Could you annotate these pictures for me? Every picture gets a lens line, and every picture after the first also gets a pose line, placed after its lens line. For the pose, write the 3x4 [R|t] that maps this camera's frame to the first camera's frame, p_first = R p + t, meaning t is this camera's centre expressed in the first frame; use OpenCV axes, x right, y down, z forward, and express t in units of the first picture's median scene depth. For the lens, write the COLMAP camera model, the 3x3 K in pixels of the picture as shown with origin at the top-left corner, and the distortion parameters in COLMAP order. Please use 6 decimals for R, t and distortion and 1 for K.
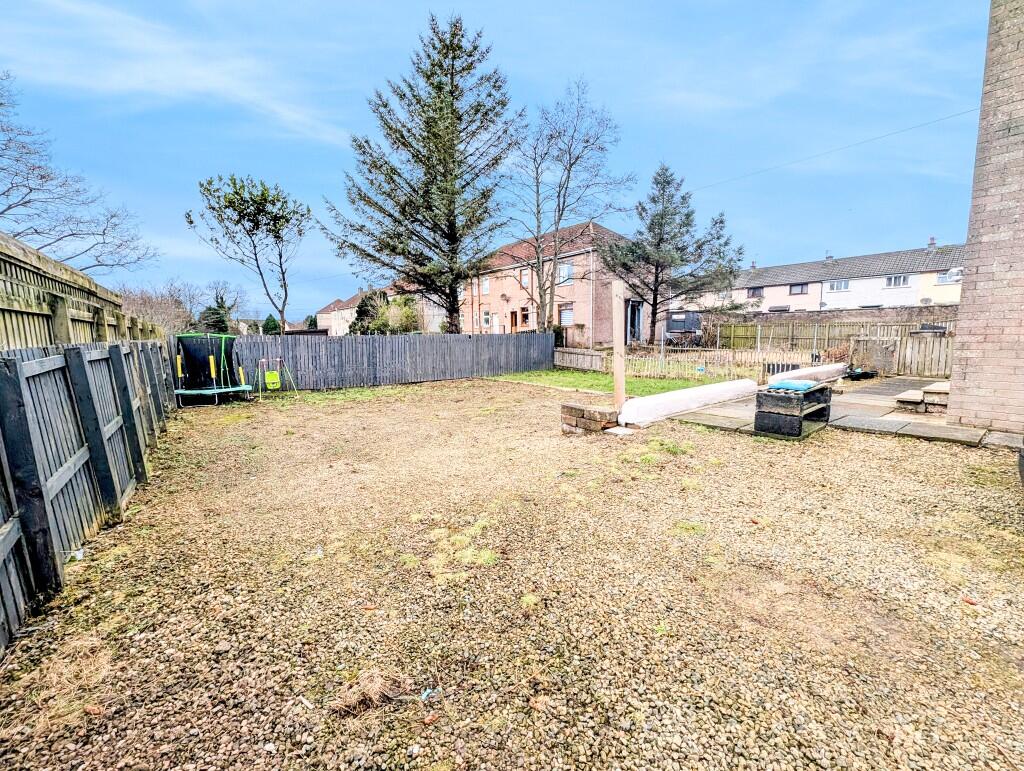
lens RADIAL K [[404.1, 0, 512.0], [0, 404.1, 385.5], [0, 0, 1]] dist [-0.002304, -0.000065]
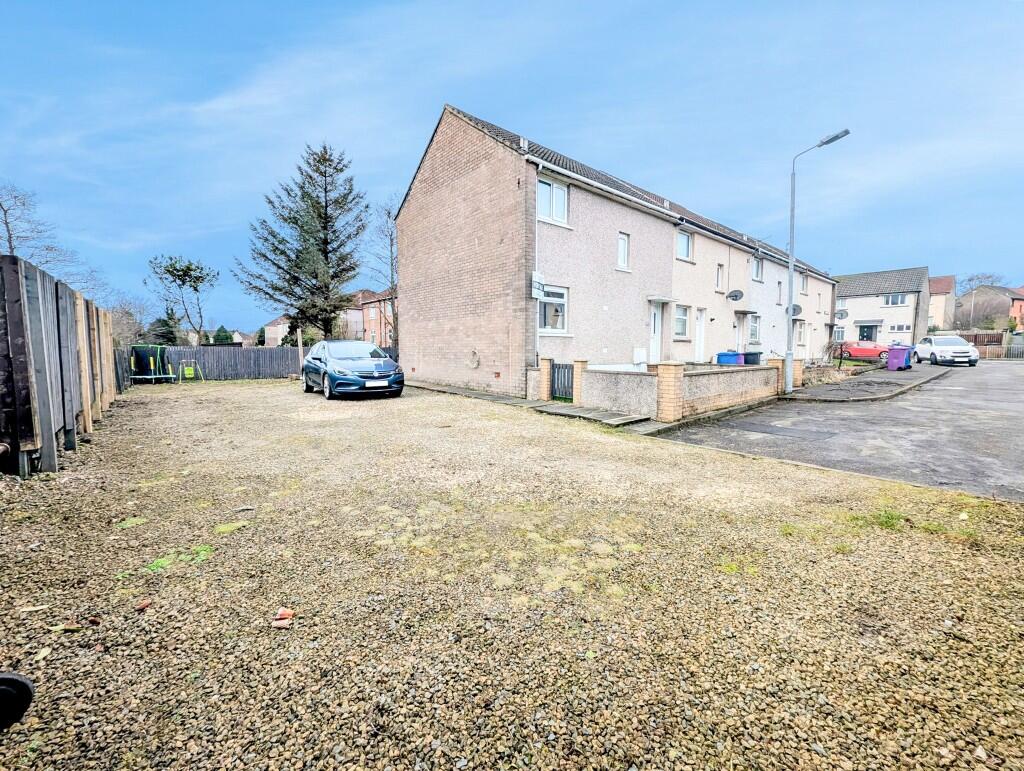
lens RADIAL K [[424.0, 0, 512.0], [0, 424.0, 385.5], [0, 0, 1]] dist [0.000018, -0.000109]
pose [[0.998674, 0.006928, 0.051004, 0.488523], [-0.005007, 0.999277, -0.037697, 0.073785], [-0.051228, 0.037392, 0.997987, -0.616681]]
